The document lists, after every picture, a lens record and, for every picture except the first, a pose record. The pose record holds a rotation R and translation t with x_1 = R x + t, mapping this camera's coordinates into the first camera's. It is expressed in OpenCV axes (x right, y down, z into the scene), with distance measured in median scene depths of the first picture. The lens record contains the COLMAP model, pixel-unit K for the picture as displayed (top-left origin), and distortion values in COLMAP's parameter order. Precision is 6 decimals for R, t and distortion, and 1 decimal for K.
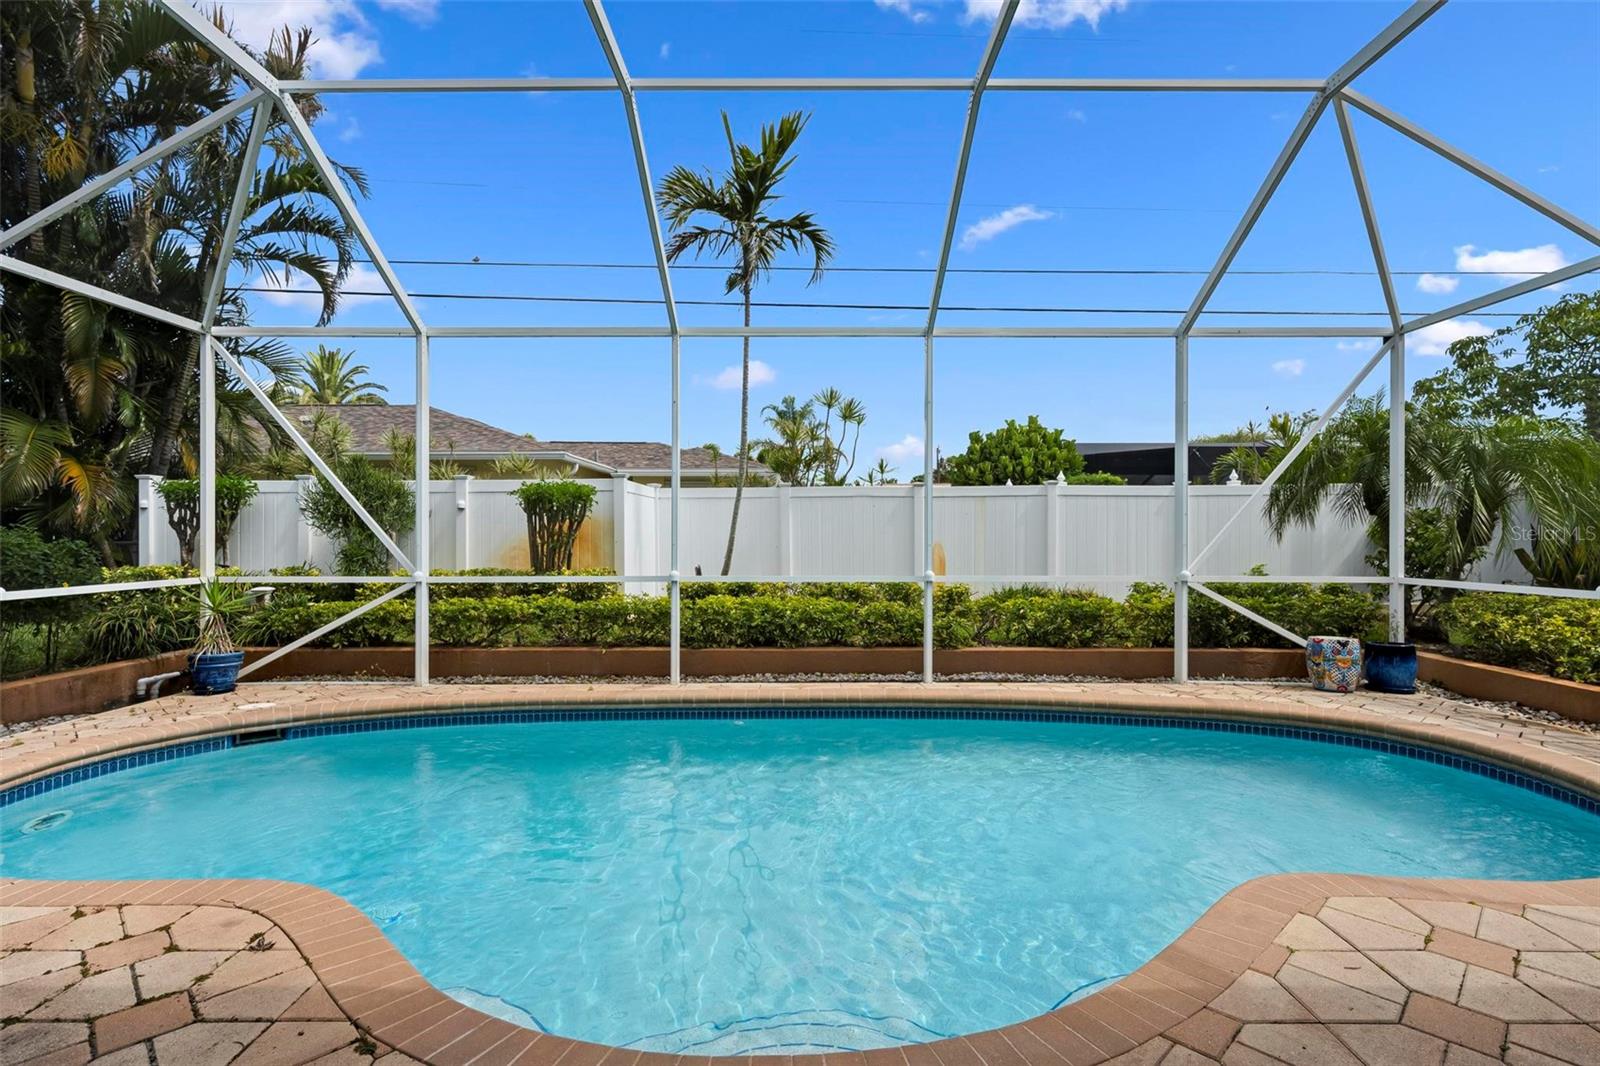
lens RADIAL K [[759.0, 0, 807.2], [0, 759.0, 532.1], [0, 0, 1]] dist [-0.003407, 0.000176]
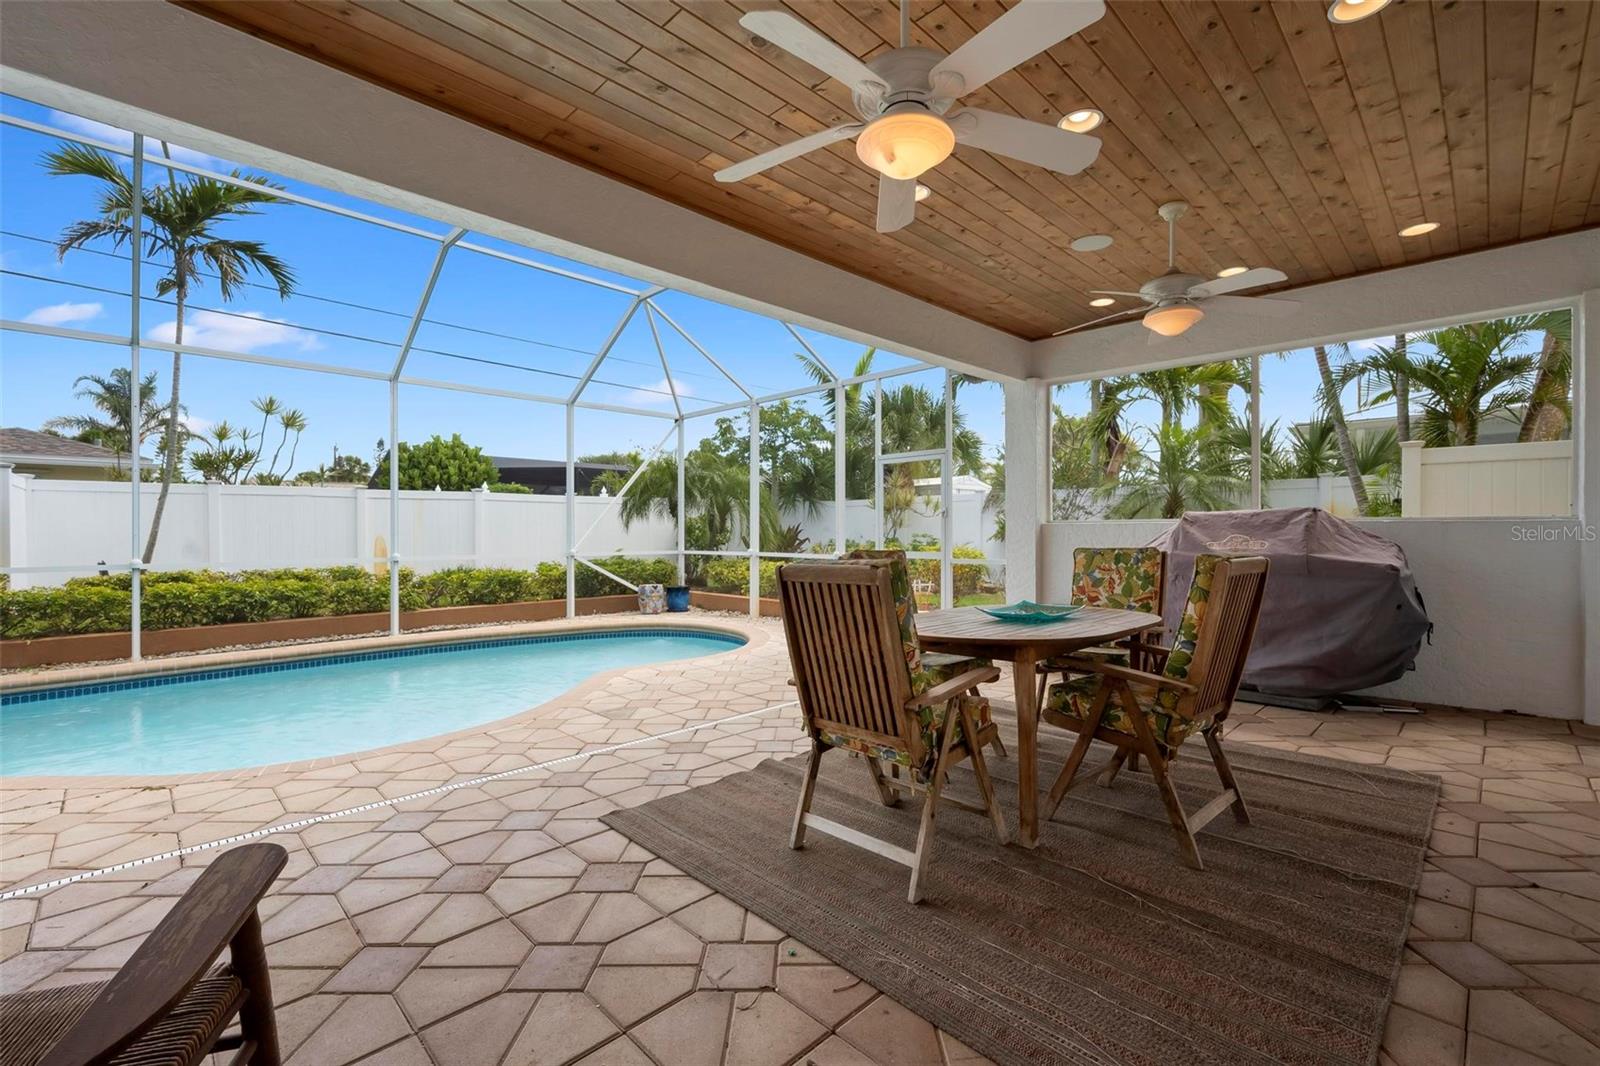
lens RADIAL K [[679.3, 0, 793.3], [0, 679.3, 532.2], [0, 0, 1]] dist [-0.000162, 0.000183]
pose [[0.715935, -0.002747, 0.698161, -0.150614], [0.003535, 0.999994, 0.000309, 0.012978], [-0.698158, 0.002247, 0.715940, -0.311718]]
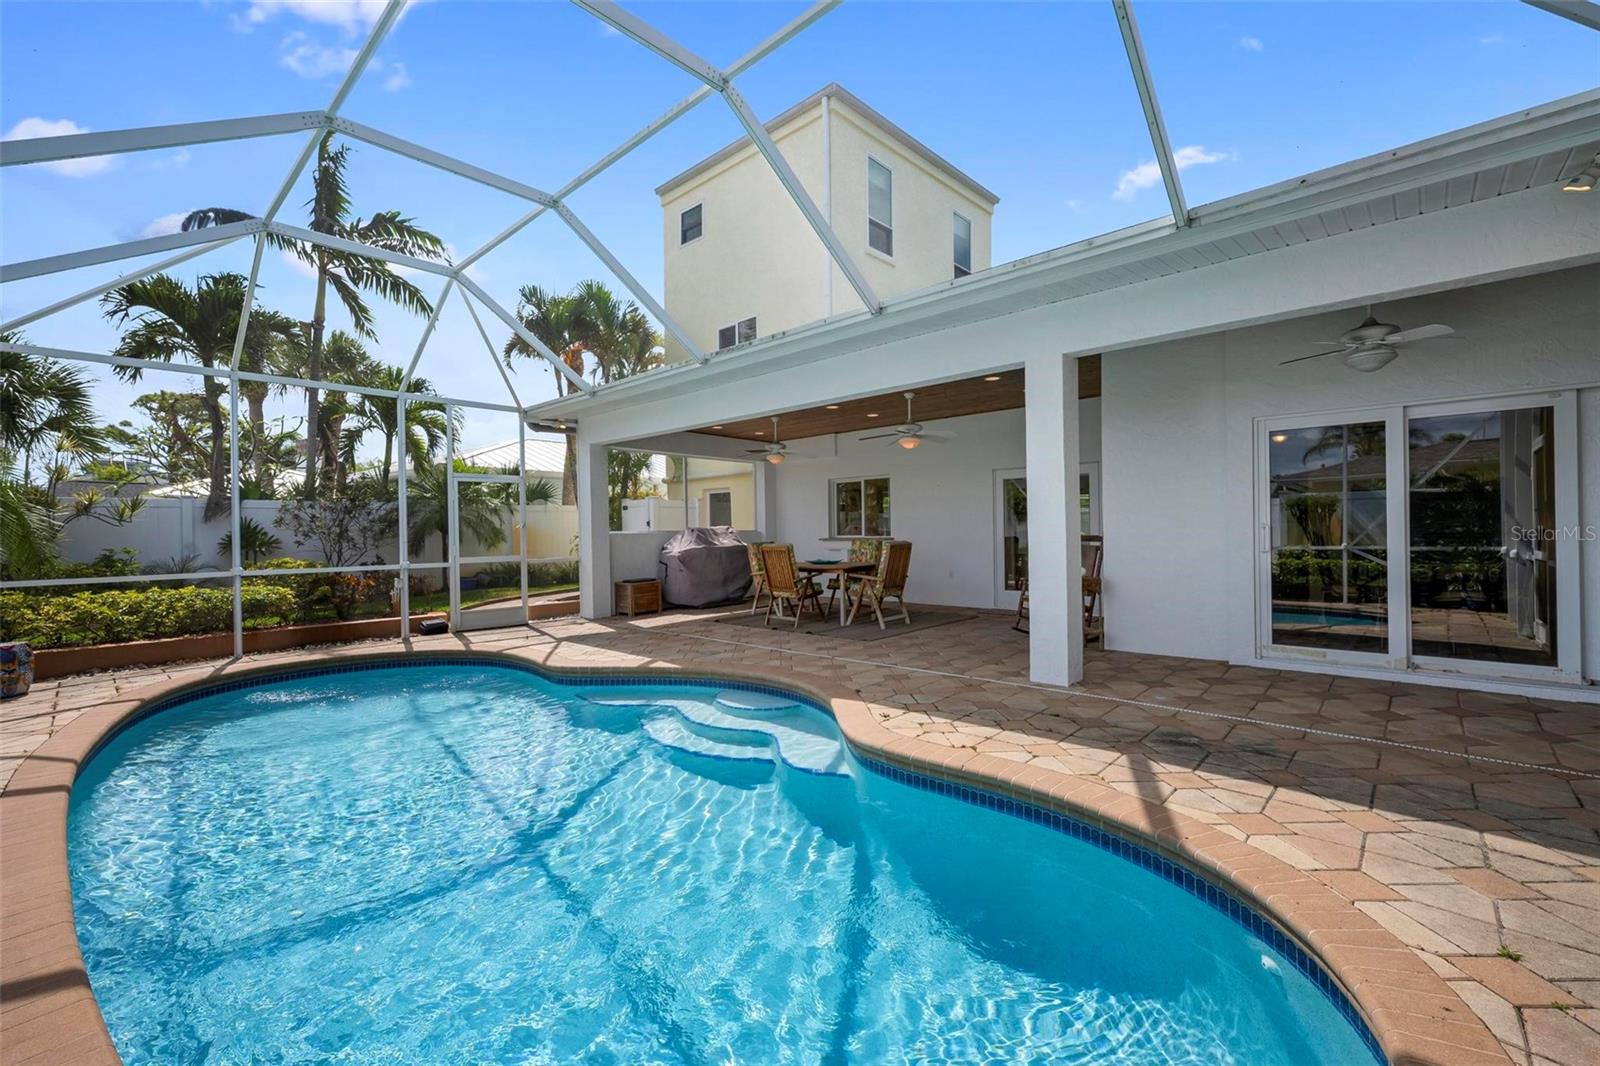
lens RADIAL K [[674.9, 0, 813.2], [0, 674.9, 531.9], [0, 0, 1]] dist [0.000628, 0.000089]
pose [[-0.740116, 0.010502, 0.672397, -0.552183], [0.015477, 0.999879, 0.001418, 0.006400], [-0.672301, 0.011456, -0.740189, 0.754935]]
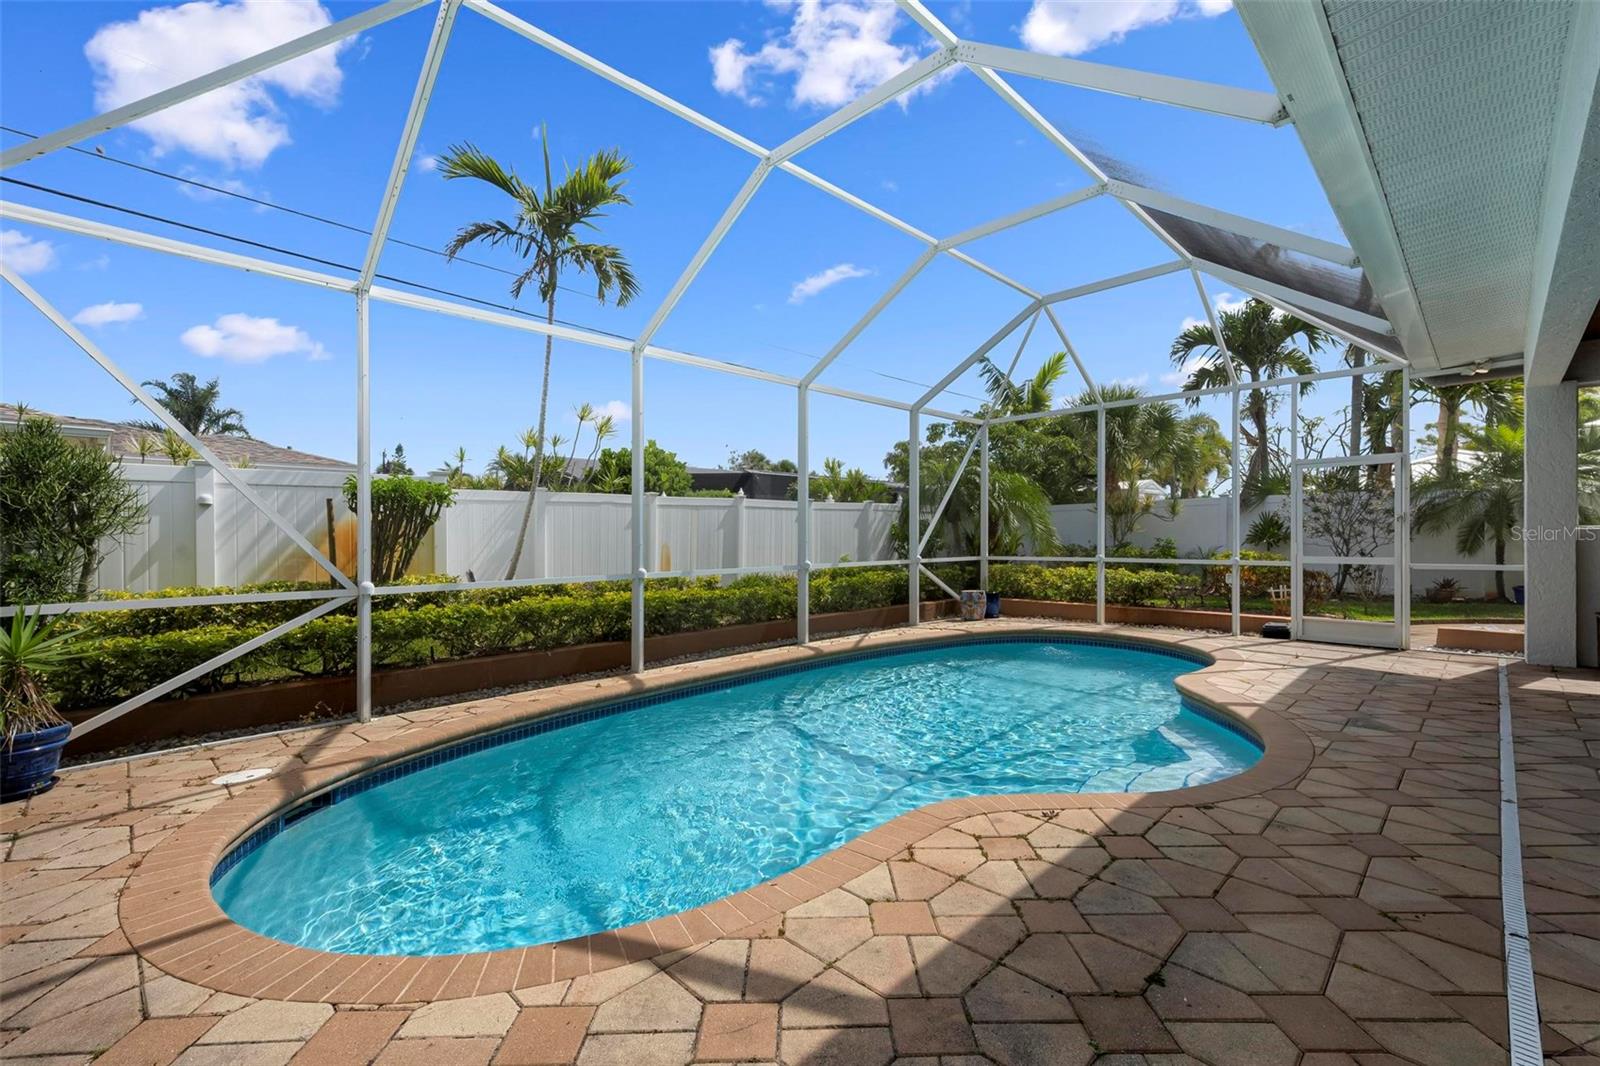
lens RADIAL K [[675.0, 0, 800.0], [0, 675.0, 533.0], [0, 0, 1]] dist [0.009815, -0.000244]
pose [[0.711064, -0.003114, 0.703120, -0.578346], [0.008563, 0.999954, -0.004231, 0.005465], [-0.703075, 0.009030, 0.711059, 0.125054]]
